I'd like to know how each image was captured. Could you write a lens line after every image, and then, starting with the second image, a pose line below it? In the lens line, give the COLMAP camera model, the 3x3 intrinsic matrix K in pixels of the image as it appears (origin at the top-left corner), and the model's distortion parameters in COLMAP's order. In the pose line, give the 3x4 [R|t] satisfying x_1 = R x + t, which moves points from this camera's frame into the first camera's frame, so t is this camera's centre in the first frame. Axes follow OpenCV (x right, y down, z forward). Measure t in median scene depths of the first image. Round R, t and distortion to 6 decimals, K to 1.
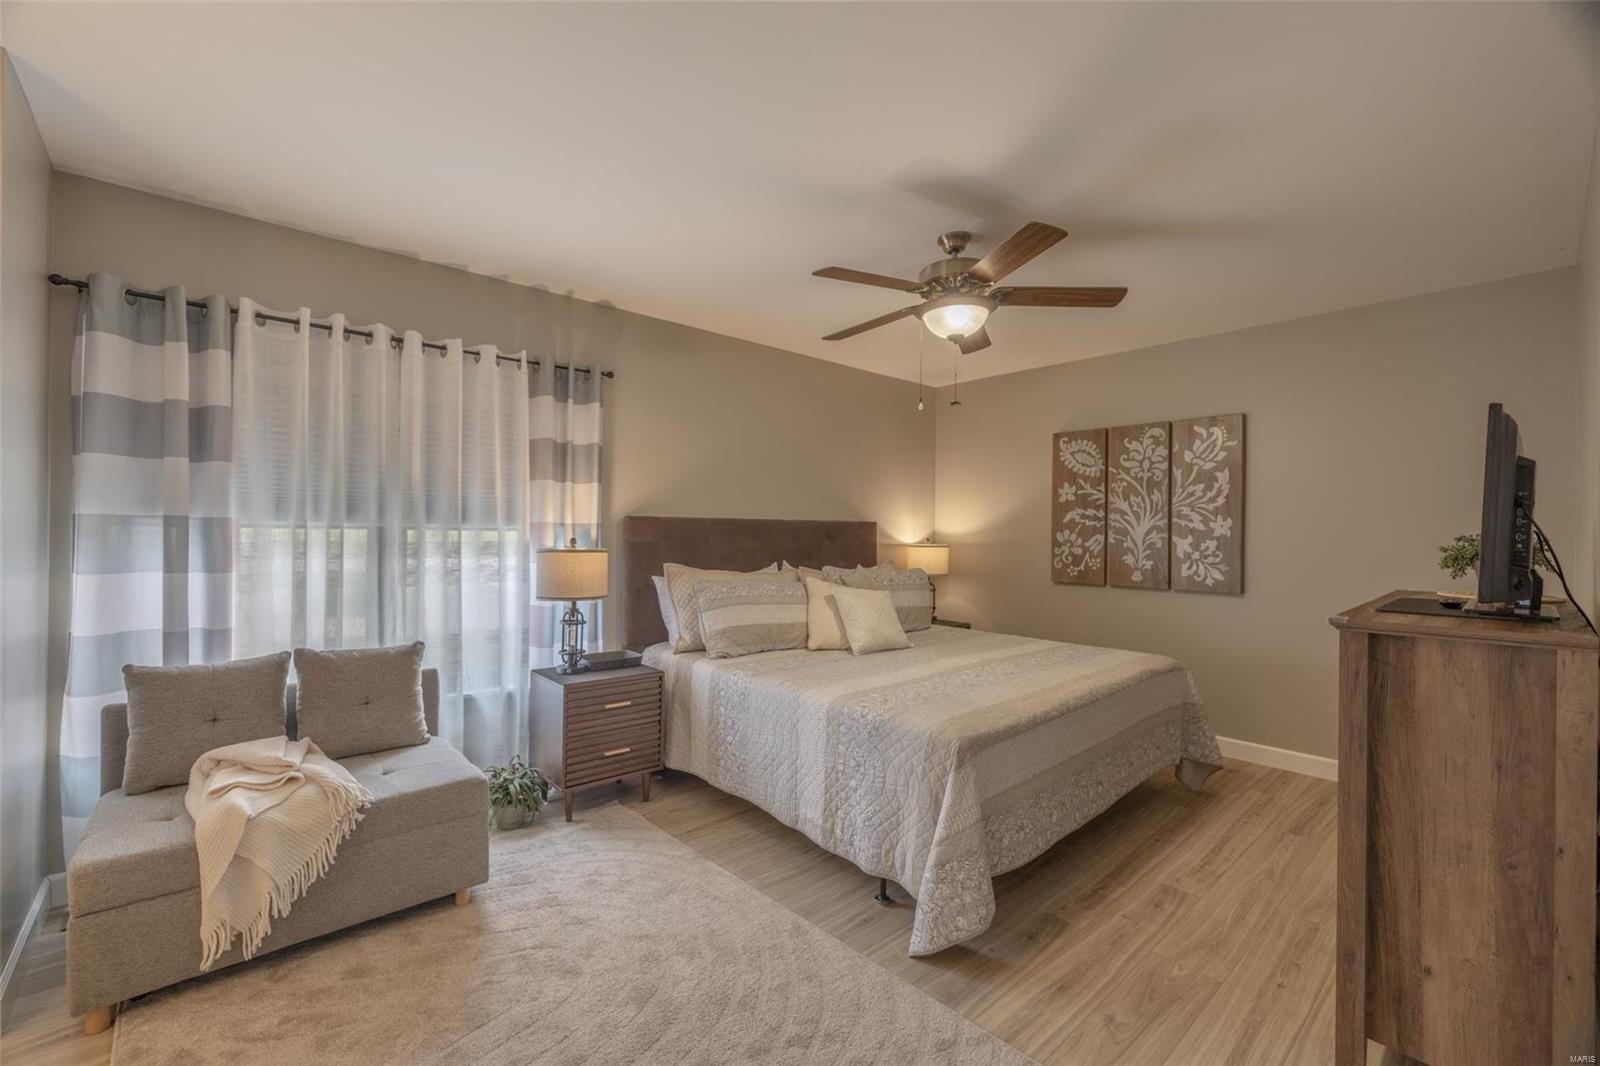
lens RADIAL K [[669.2, 0, 795.3], [0, 669.2, 534.8], [0, 0, 1]] dist [-0.001248, -0.000891]
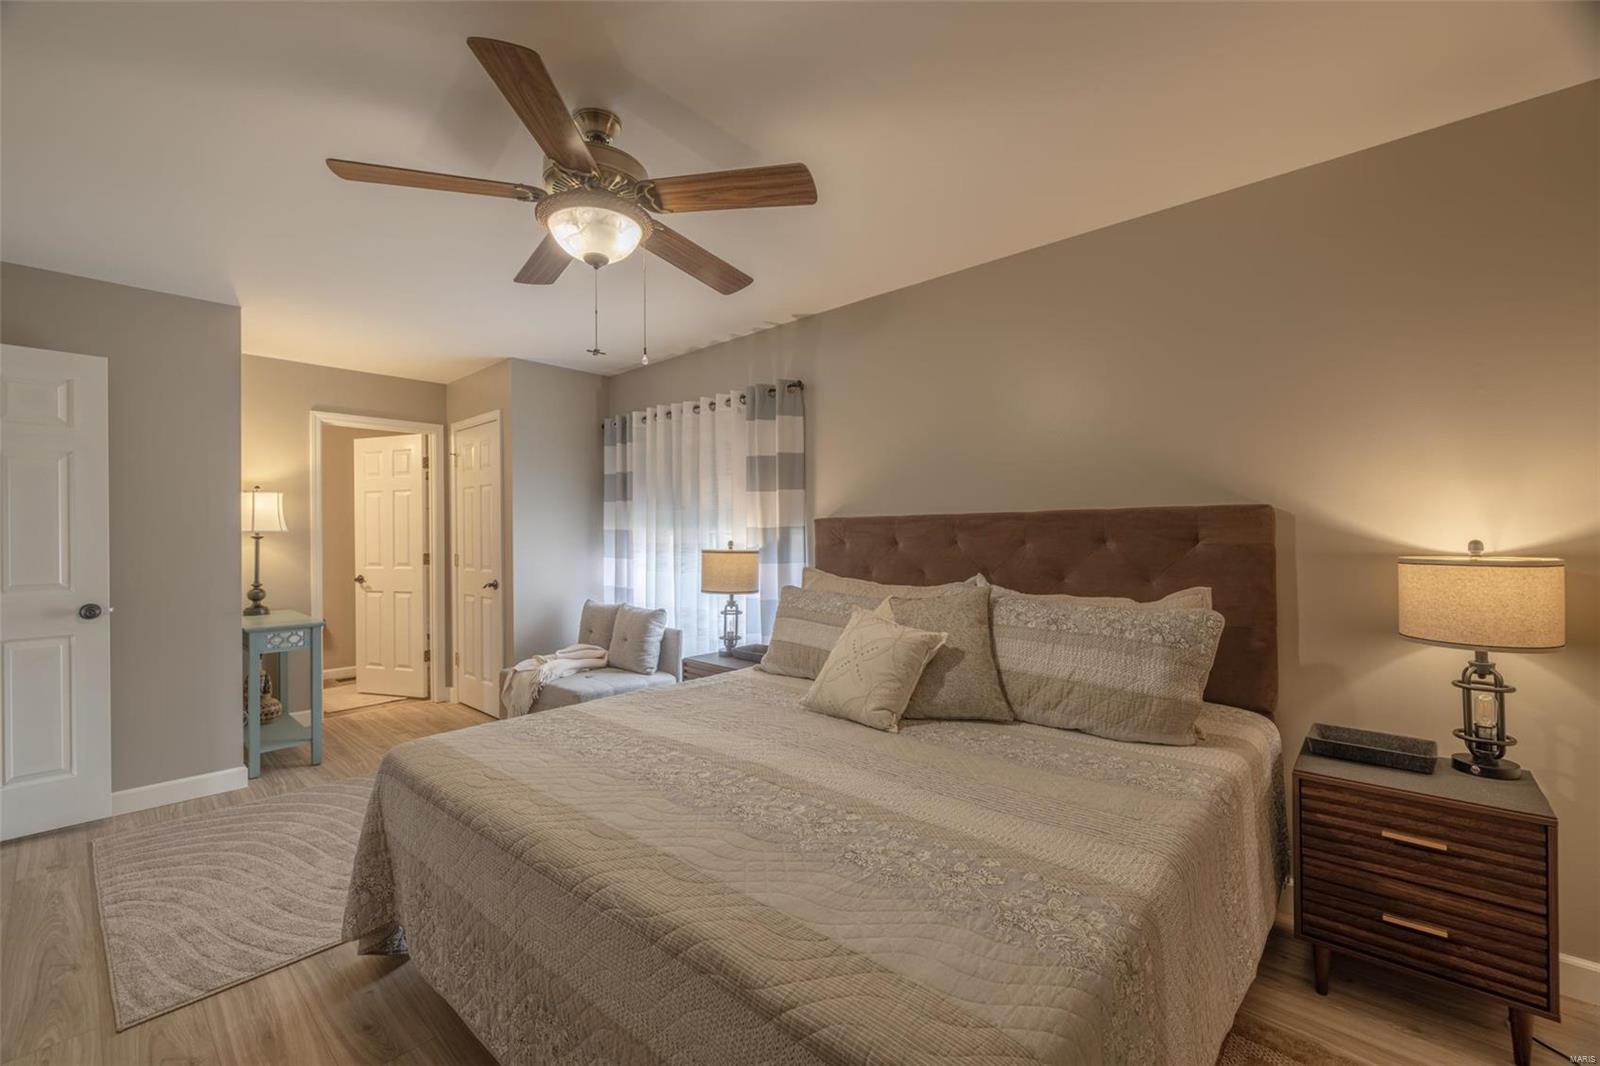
lens RADIAL K [[669.2, 0, 796.2], [0, 669.2, 534.8], [0, 0, 1]] dist [-0.001248, -0.000891]
pose [[0.117909, -0.012366, -0.992947, 0.845156], [0.007461, 0.999905, -0.011566, 0.009392], [0.992996, -0.006044, 0.117990, 0.974561]]
